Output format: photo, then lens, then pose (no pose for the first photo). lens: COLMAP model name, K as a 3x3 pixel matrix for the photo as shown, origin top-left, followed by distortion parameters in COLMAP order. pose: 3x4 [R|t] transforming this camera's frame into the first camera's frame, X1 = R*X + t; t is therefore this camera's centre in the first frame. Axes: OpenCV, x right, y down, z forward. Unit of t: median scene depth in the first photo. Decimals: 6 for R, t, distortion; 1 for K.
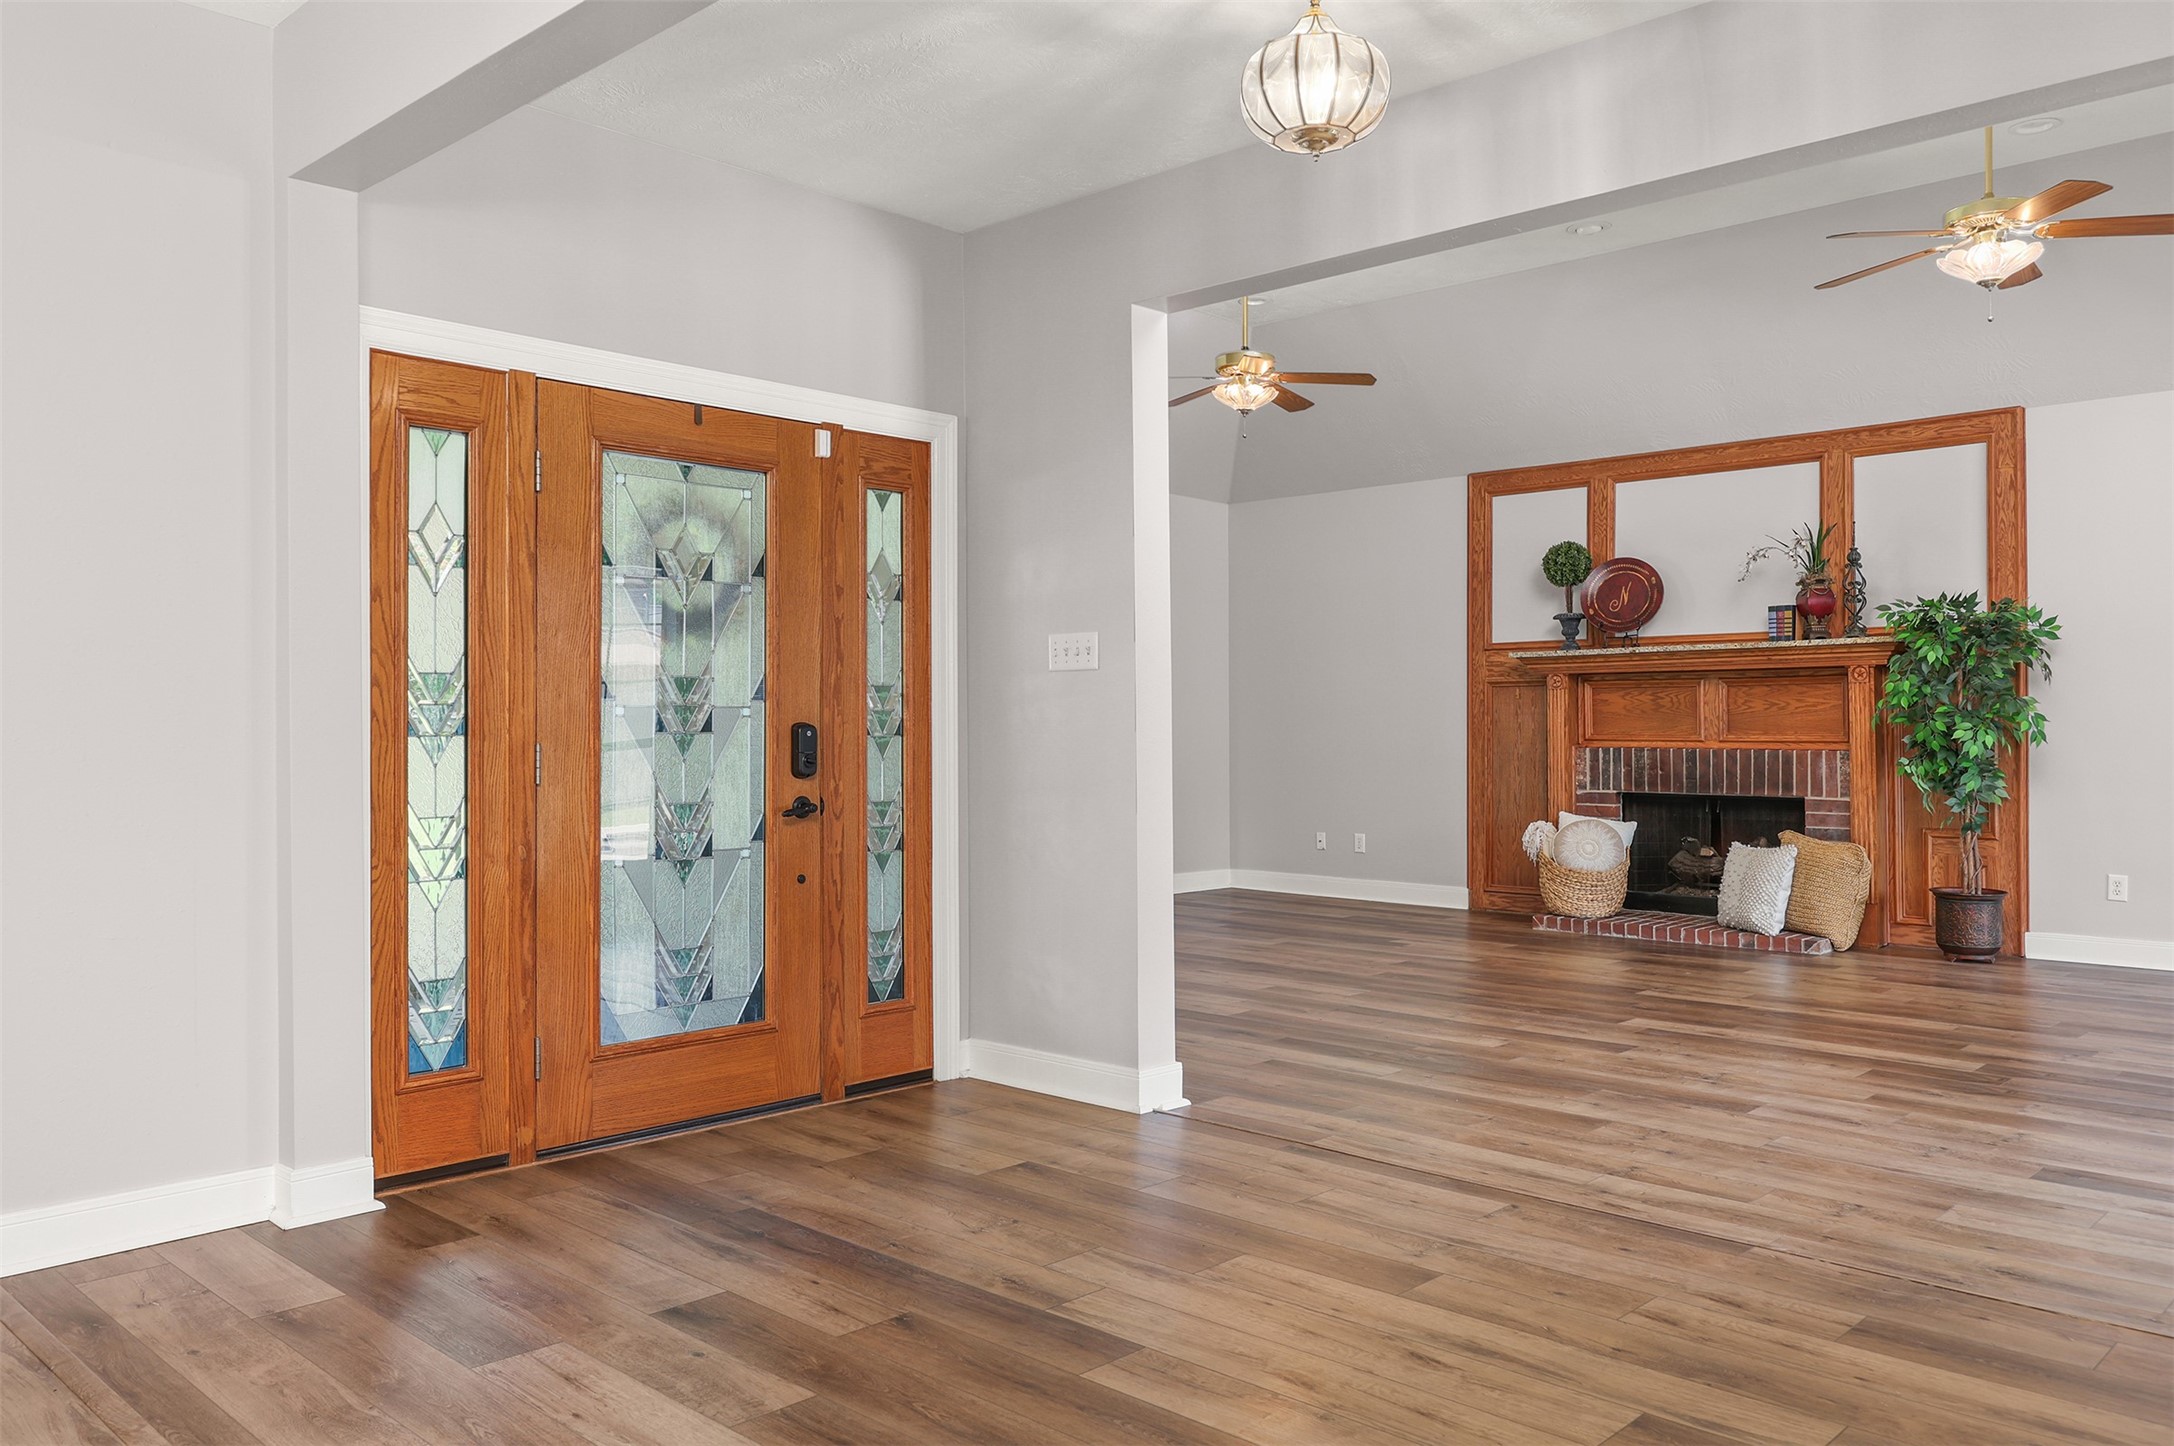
lens RADIAL K [[1620.9, 0, 1081.2], [0, 1620.9, 712.3], [0, 0, 1]] dist [0.004725, -0.001889]
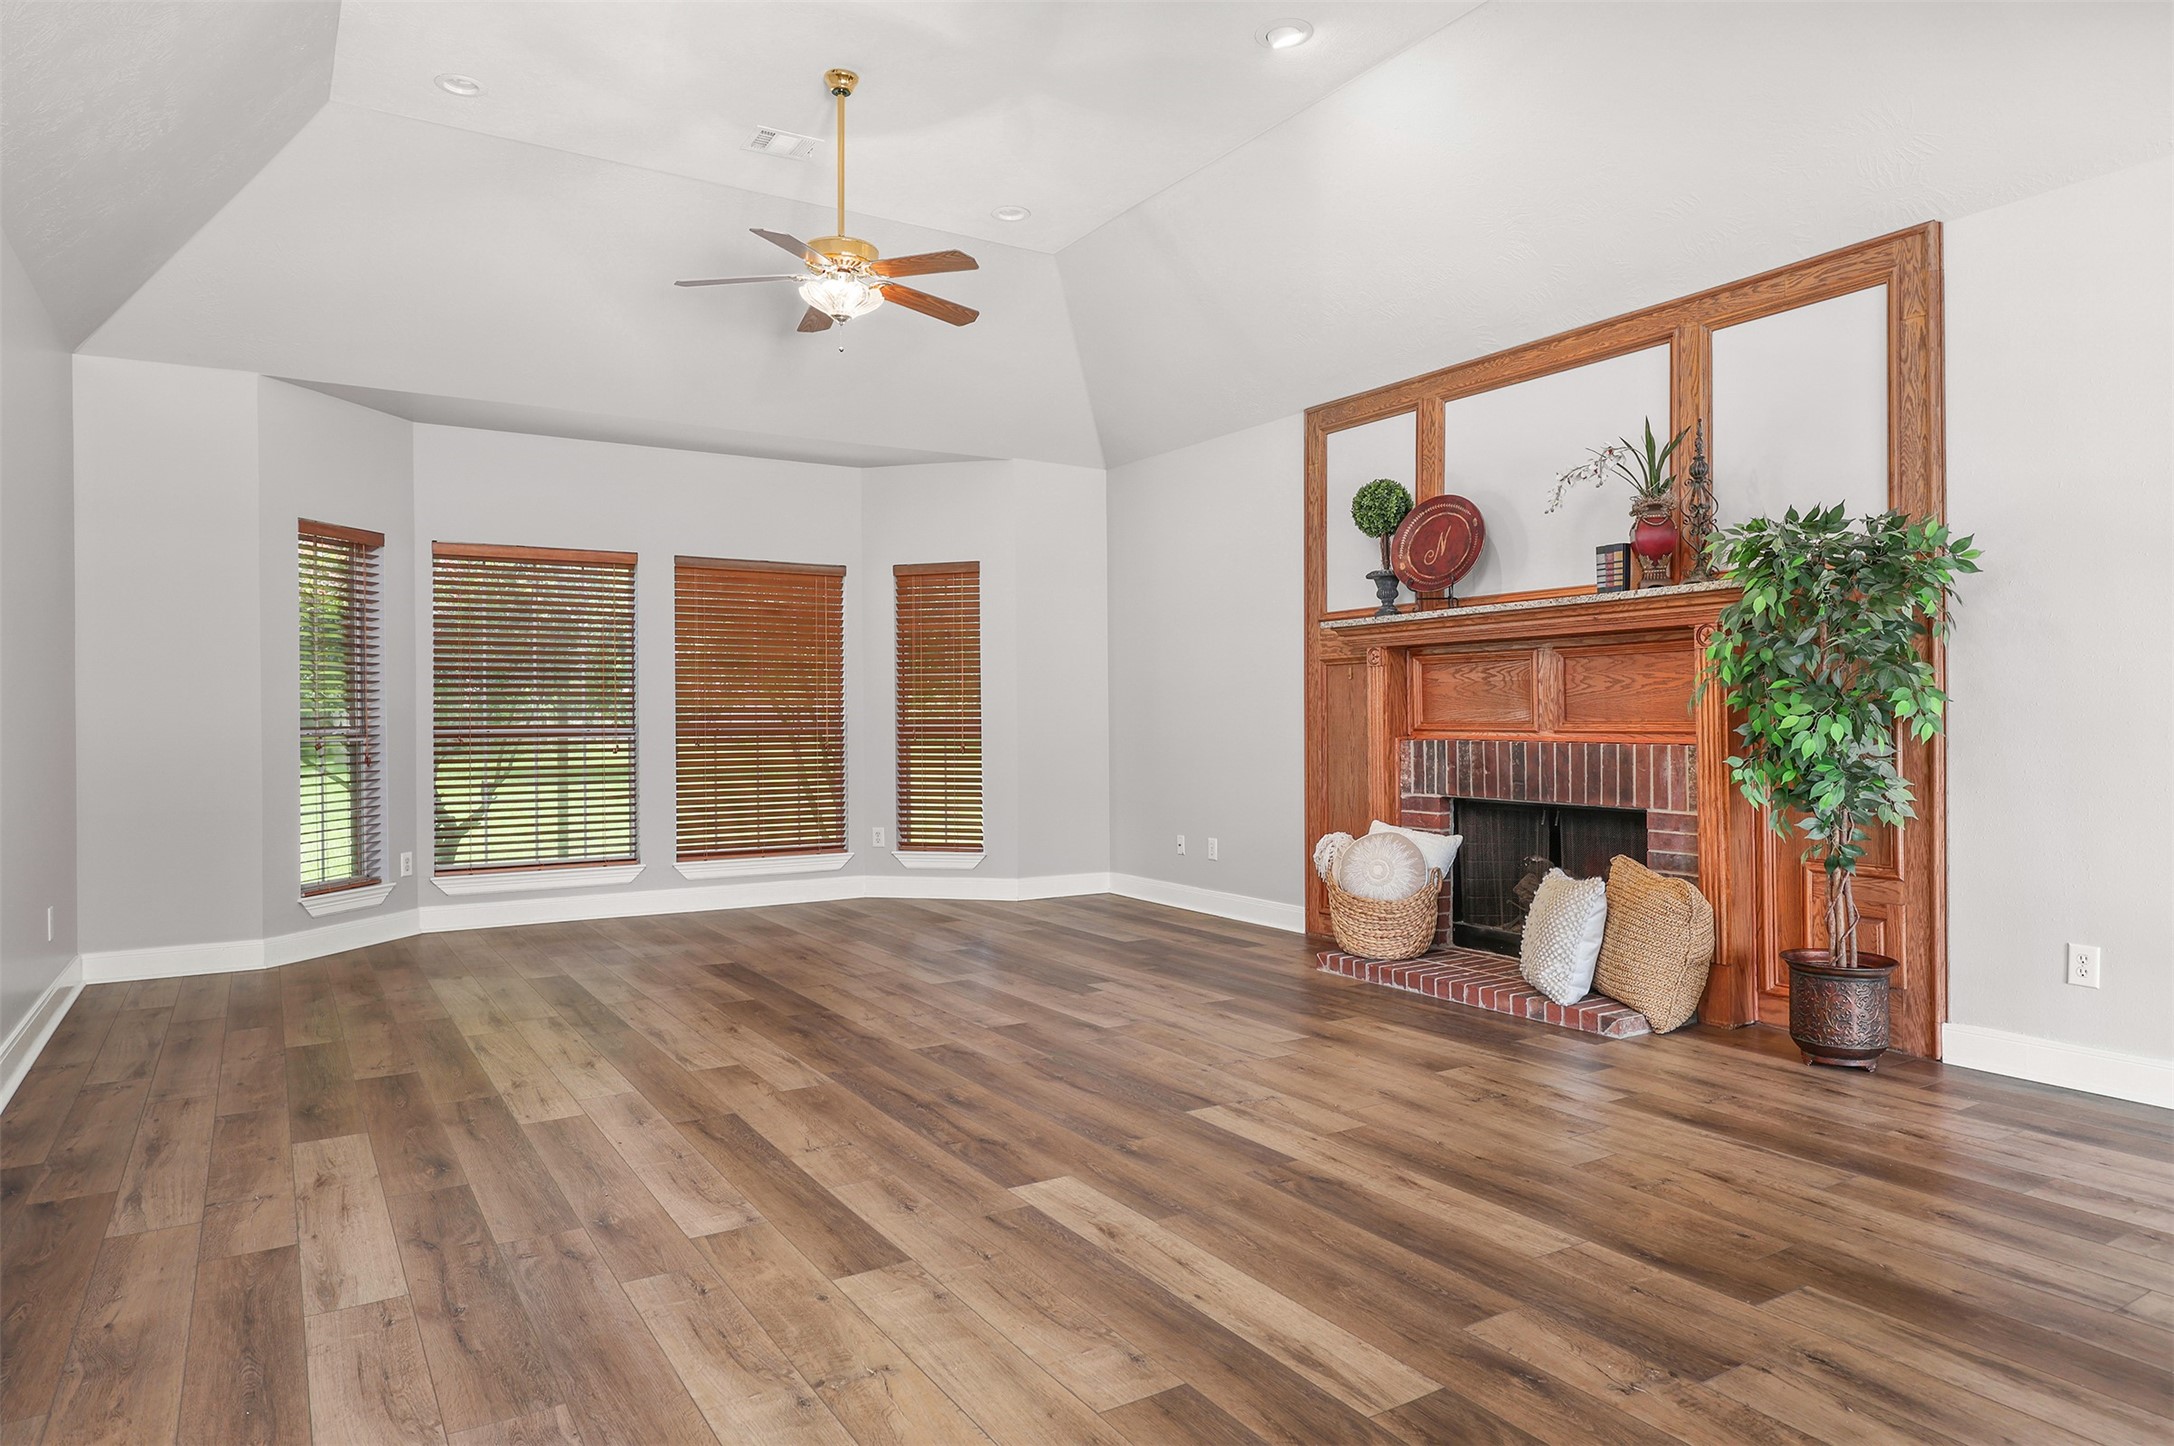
lens RADIAL K [[1329.1, 0, 1095.9], [0, 1329.1, 713.1], [0, 0, 1]] dist [0.003077, -0.002785]
pose [[0.970013, -0.004841, -0.243006, 0.347721], [0.006229, 0.999968, 0.004942, 0.005048], [0.242974, -0.006308, 0.970012, 0.362119]]
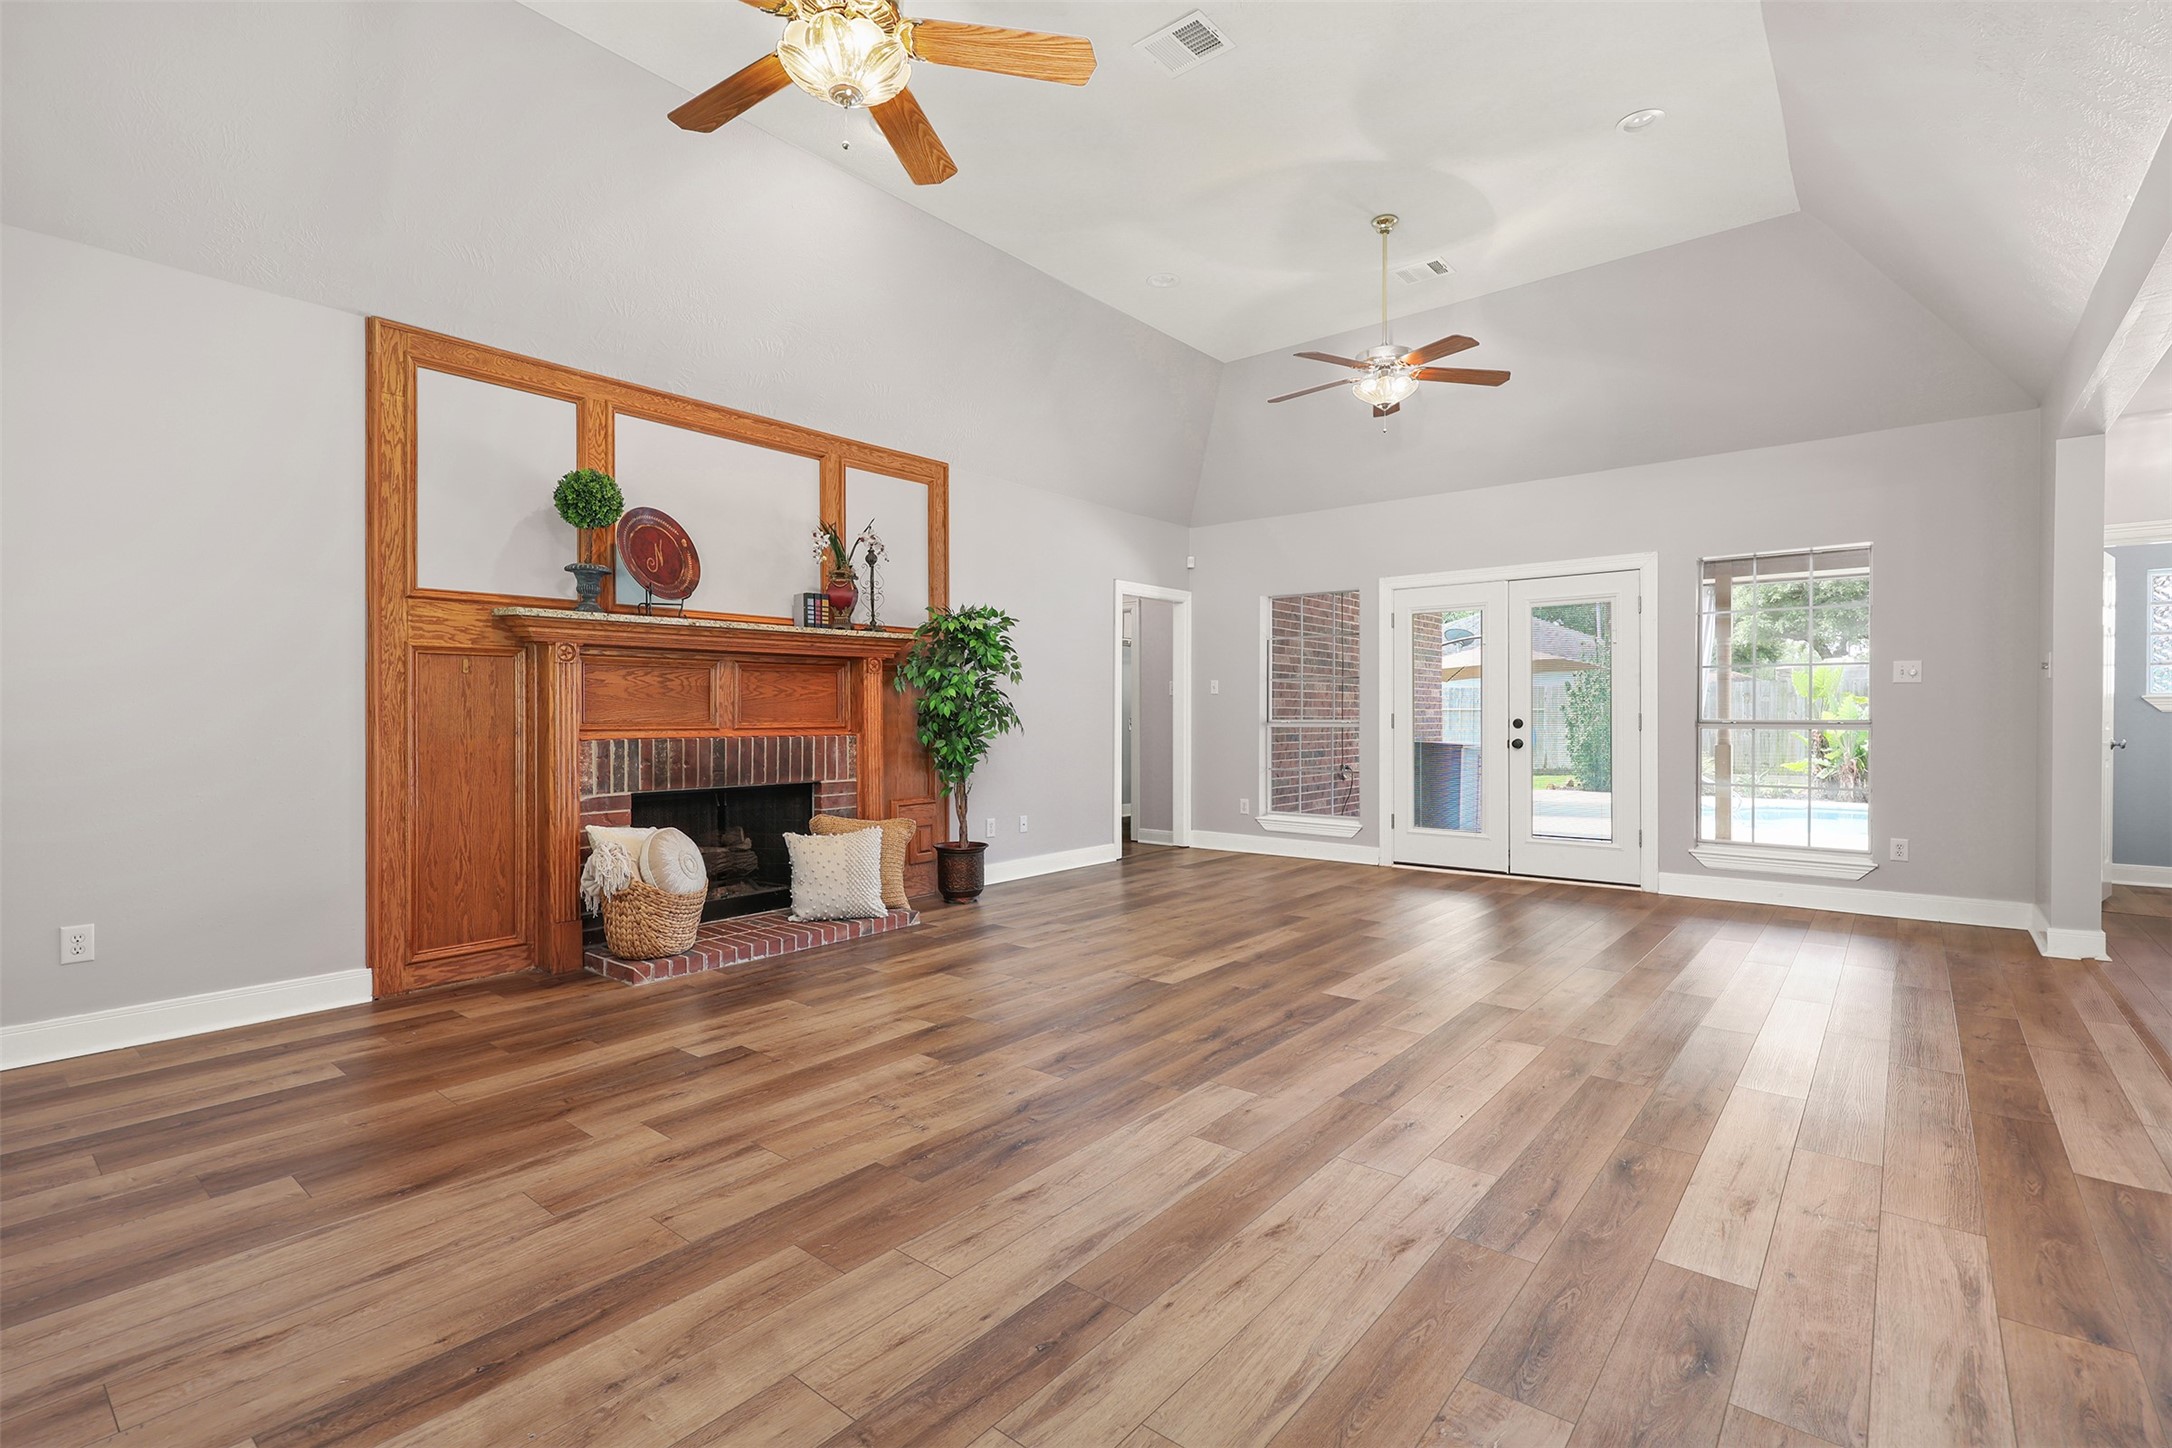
lens RADIAL K [[1003.0, 0, 1102.5], [0, 1003.0, 717.5], [0, 0, 1]] dist [-0.003670, 0.000506]
pose [[-0.087967, -0.000820, 0.996123, -0.205196], [-0.003736, 0.999993, 0.000493, 0.010478], [-0.996116, -0.003678, -0.087969, 0.866661]]
